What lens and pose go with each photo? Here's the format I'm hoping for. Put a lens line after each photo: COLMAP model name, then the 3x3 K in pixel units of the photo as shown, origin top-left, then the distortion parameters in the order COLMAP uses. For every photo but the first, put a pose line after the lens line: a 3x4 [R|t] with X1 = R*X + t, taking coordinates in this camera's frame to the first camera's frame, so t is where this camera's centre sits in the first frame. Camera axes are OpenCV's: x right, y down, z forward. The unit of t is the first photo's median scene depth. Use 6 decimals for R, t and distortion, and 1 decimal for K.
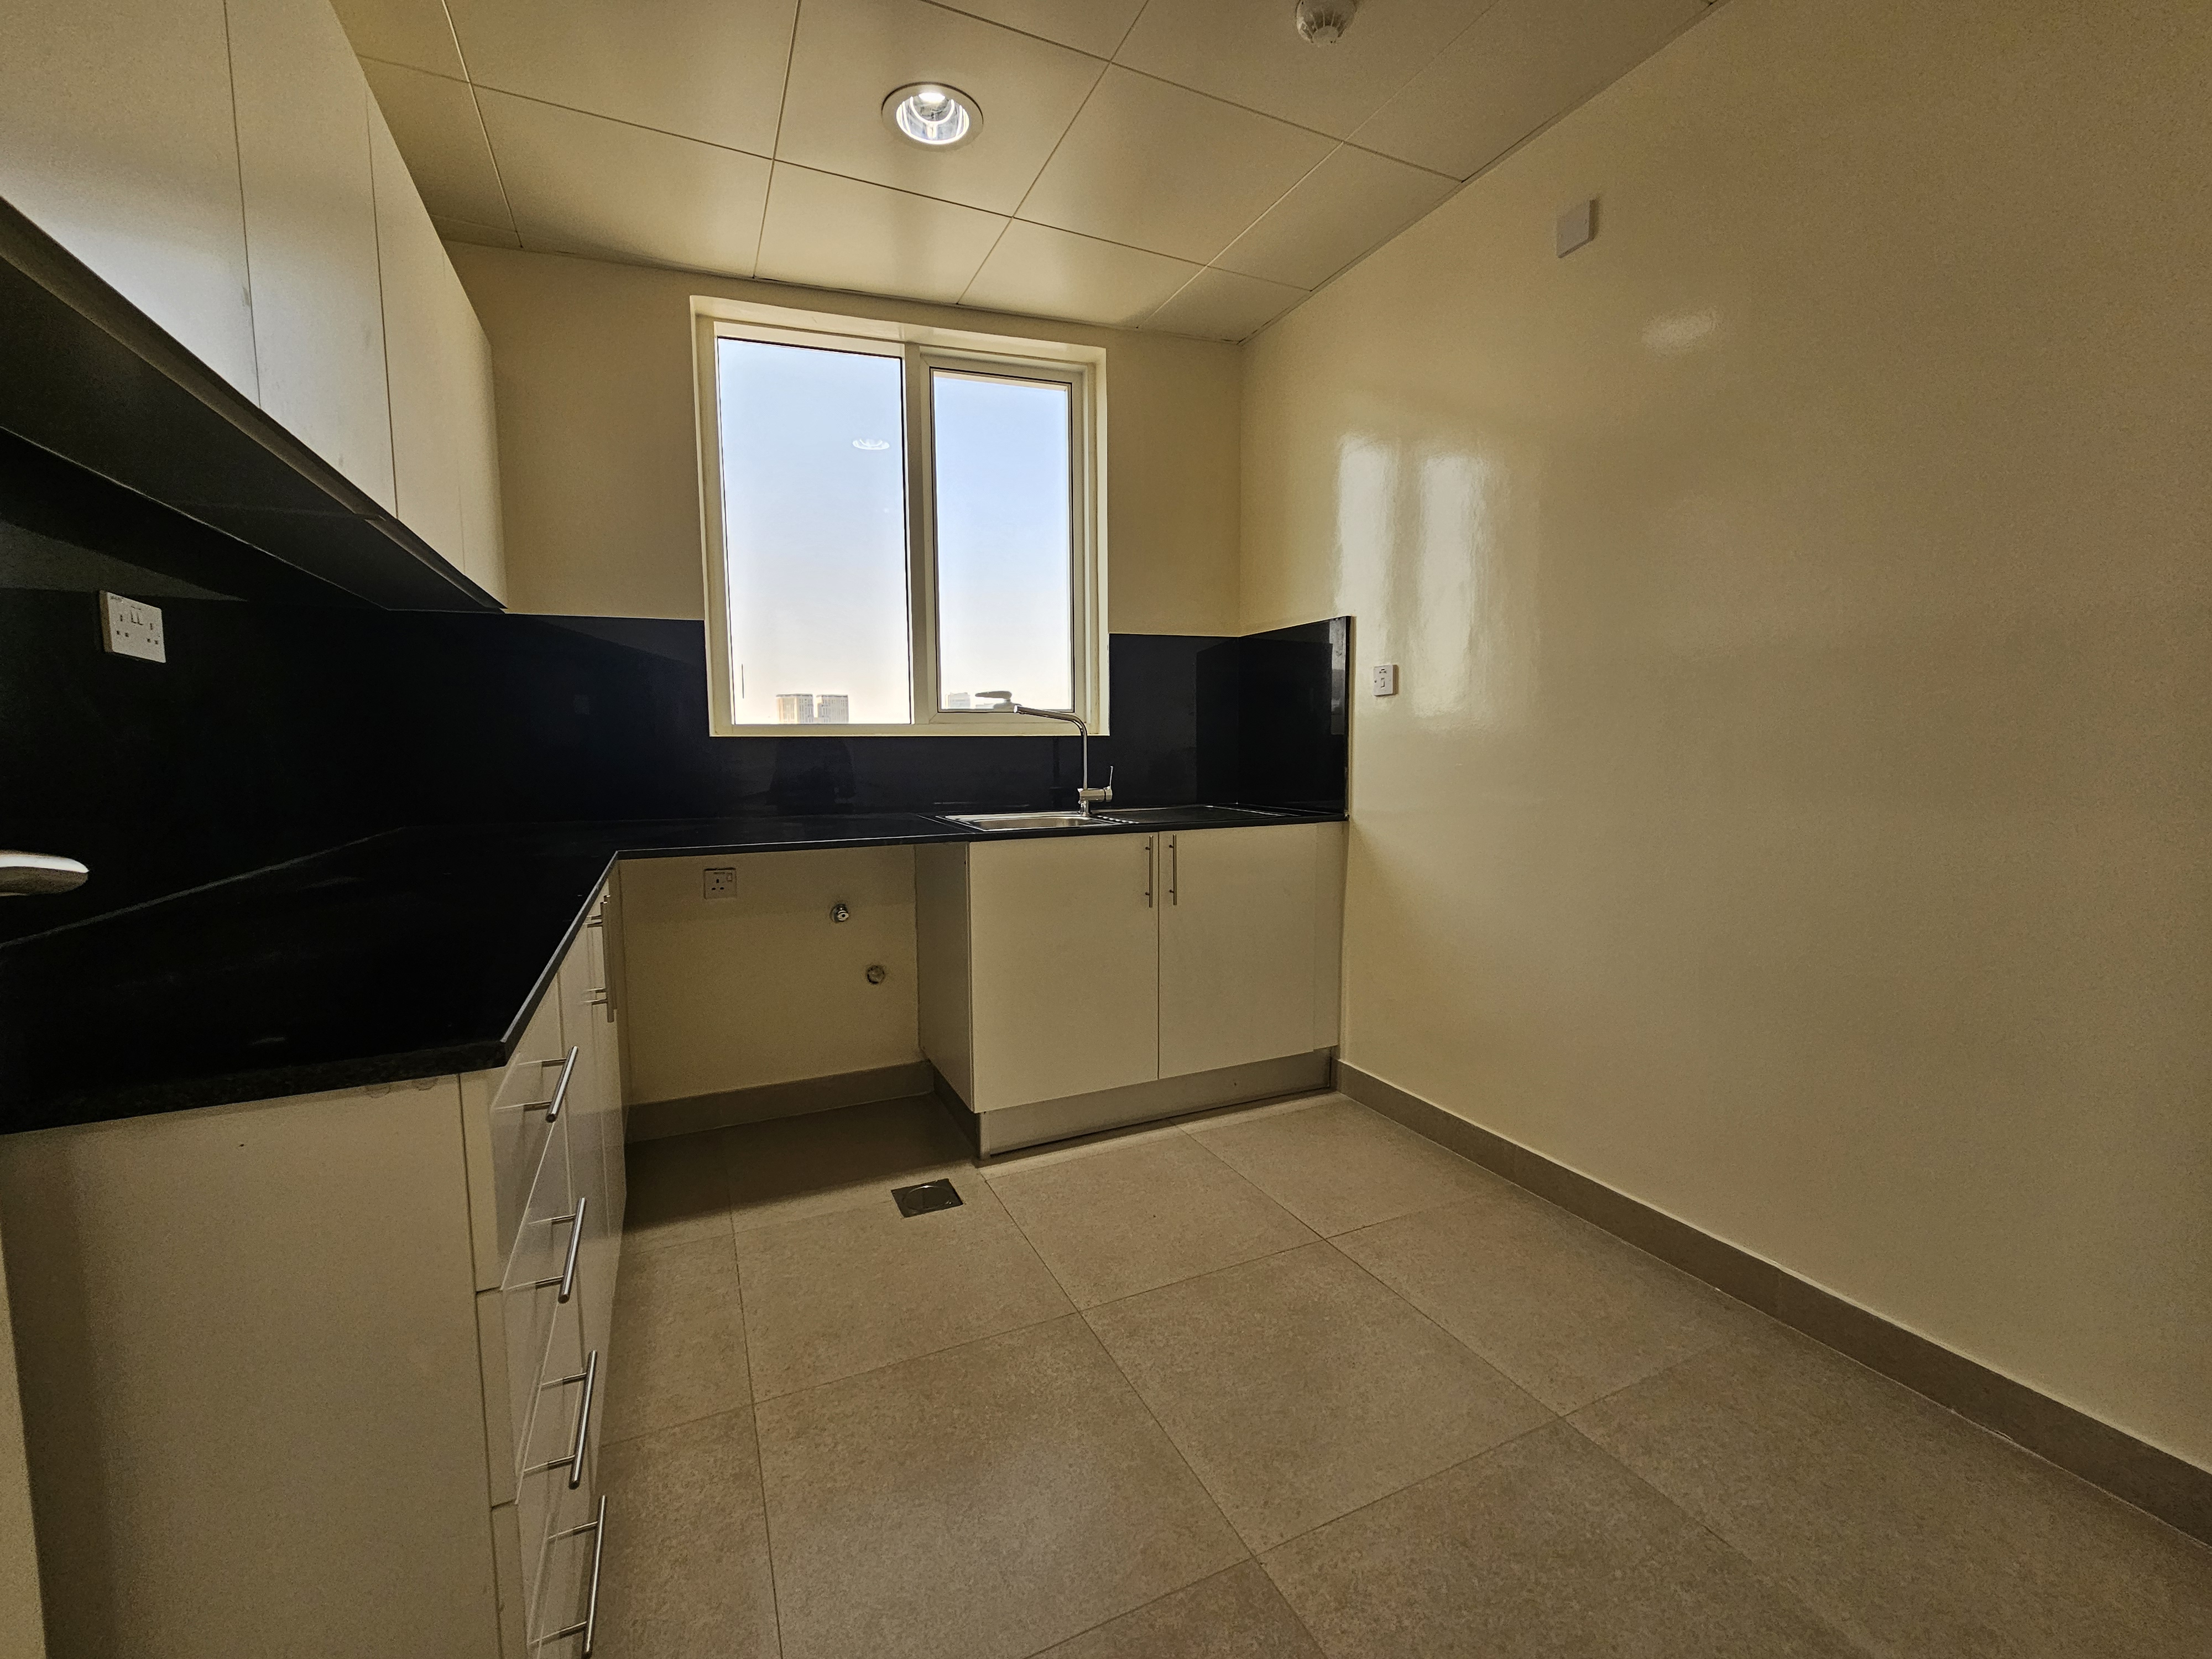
lens RADIAL K [[897.0, 0, 1107.3], [0, 897.0, 824.8], [0, 0, 1]] dist [-0.000470, -0.000038]
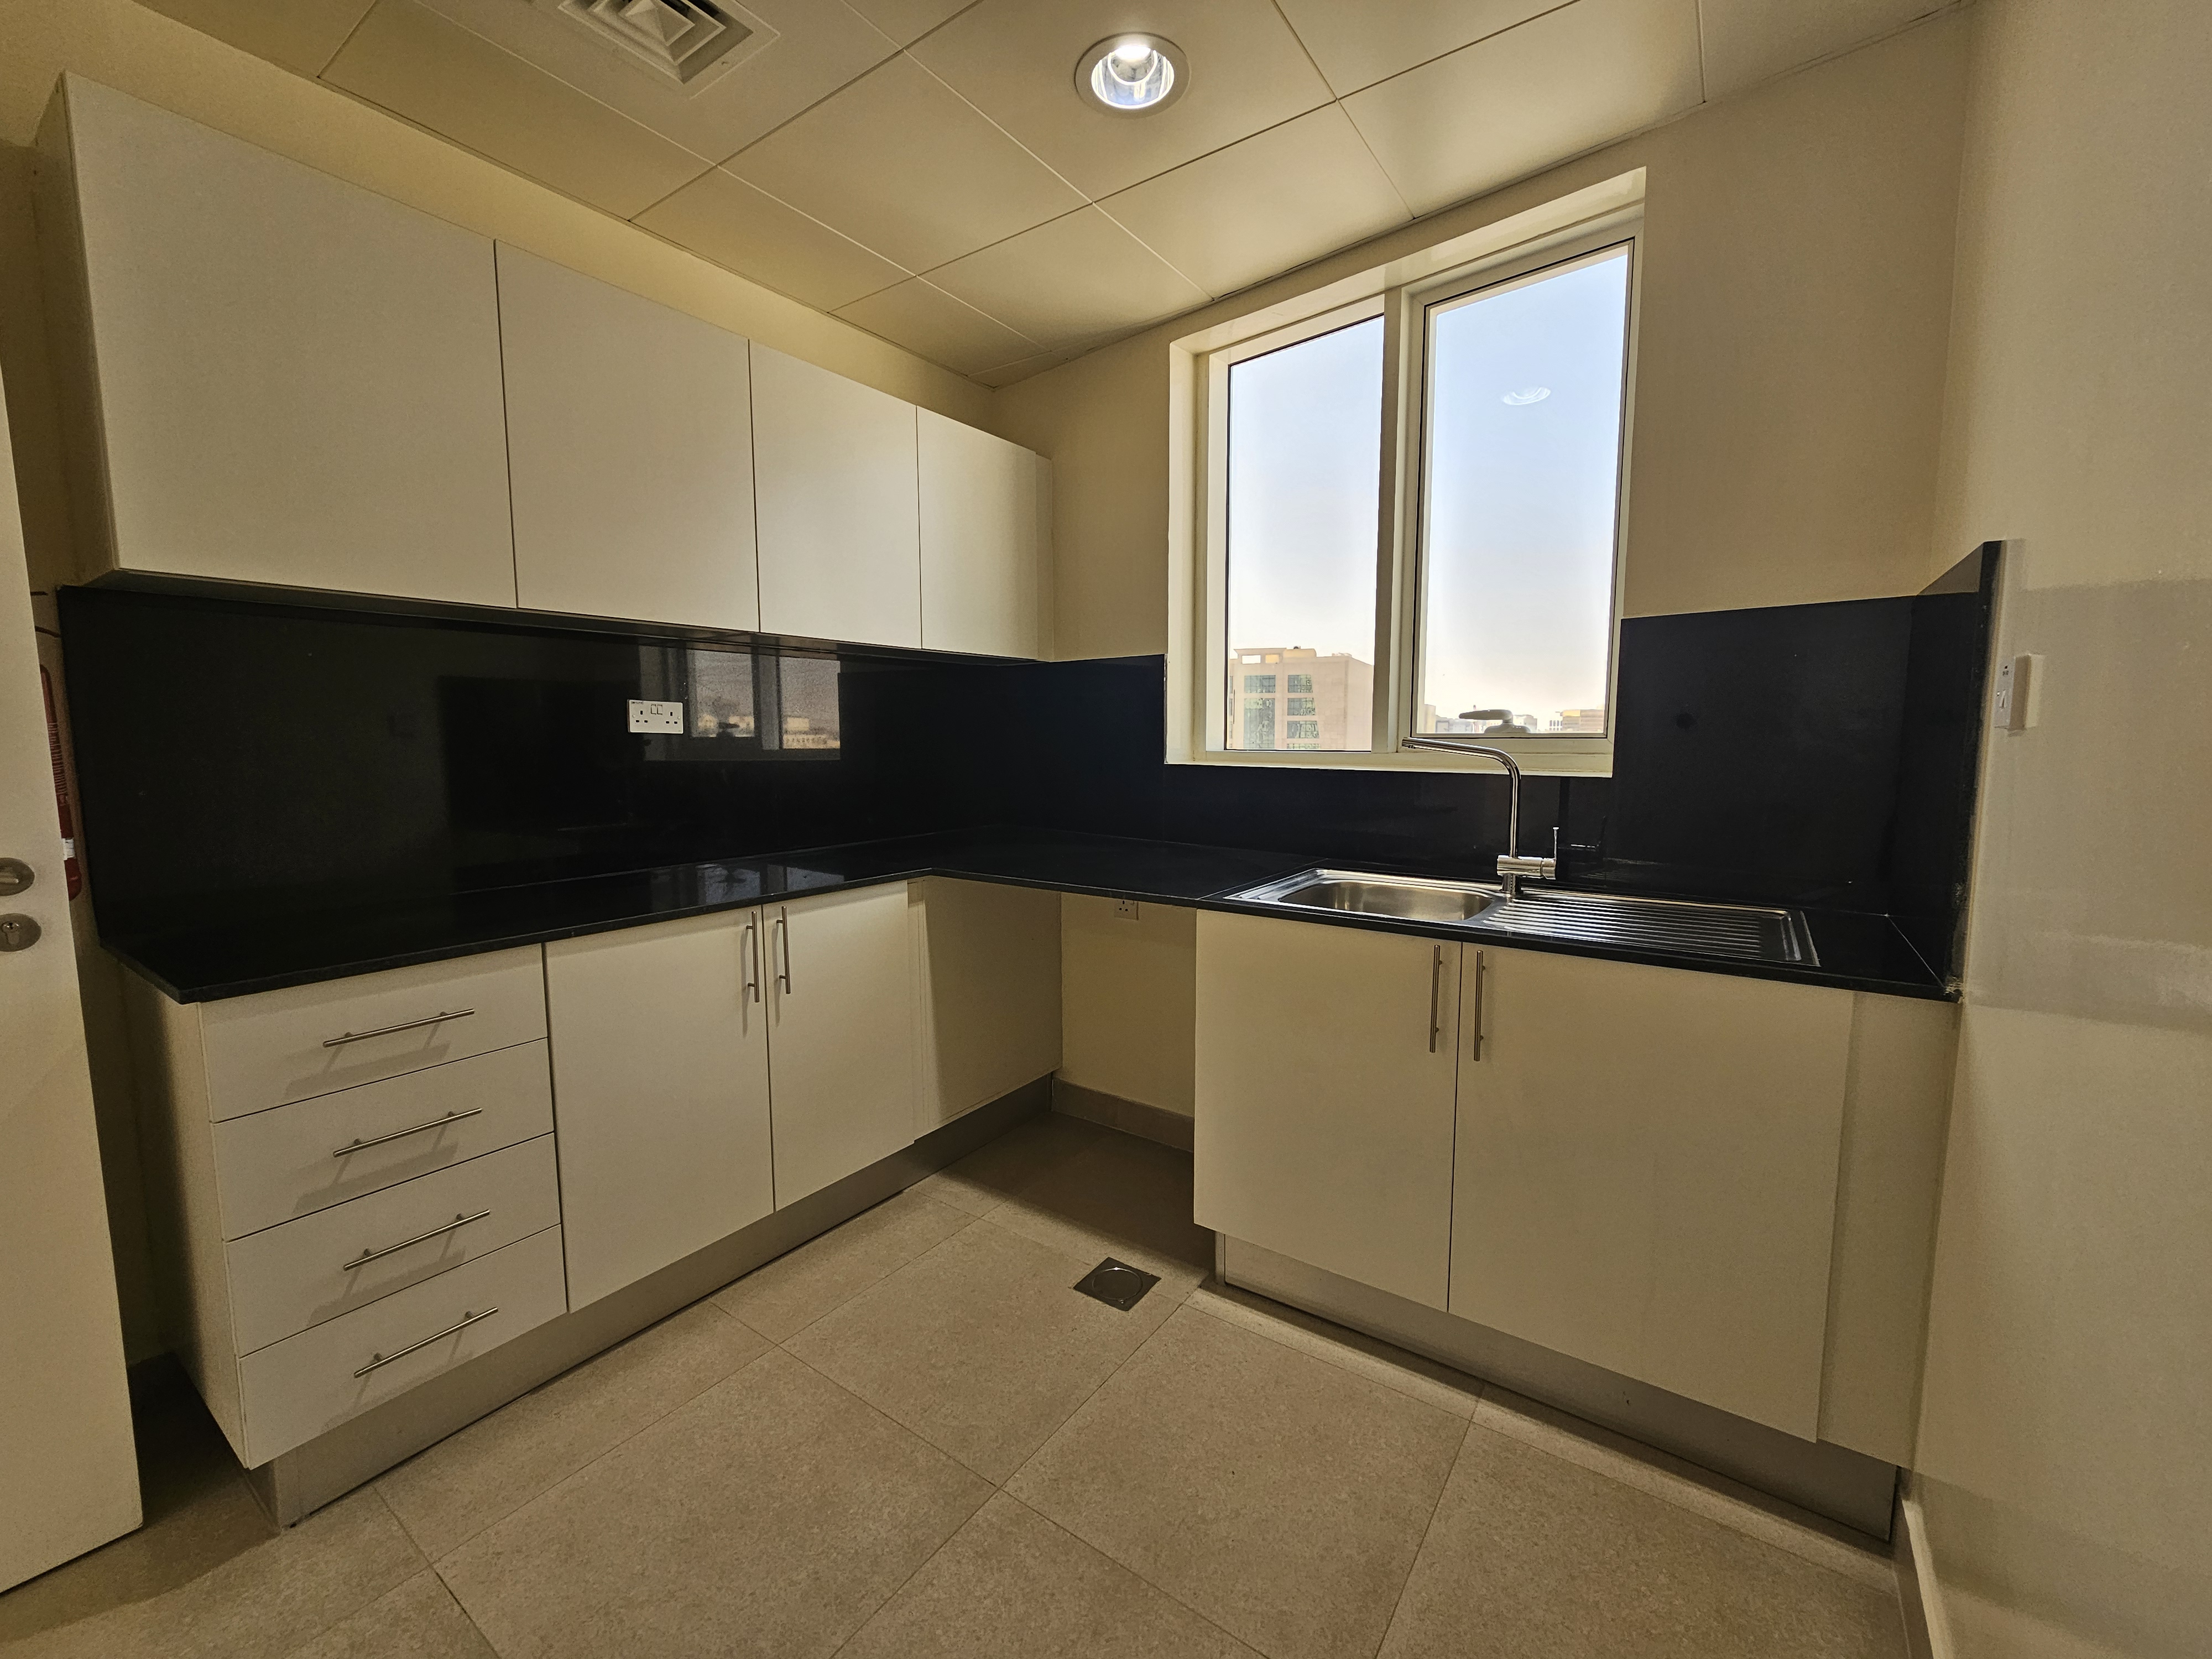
lens RADIAL K [[897.0, 0, 1111.3], [0, 897.0, 831.7], [0, 0, 1]] dist [-0.000470, -0.000038]
pose [[0.497531, 0.097332, -0.861968, 0.408921], [-0.079973, 0.994600, 0.066147, -0.079131], [0.863752, 0.036024, 0.502628, 0.388016]]
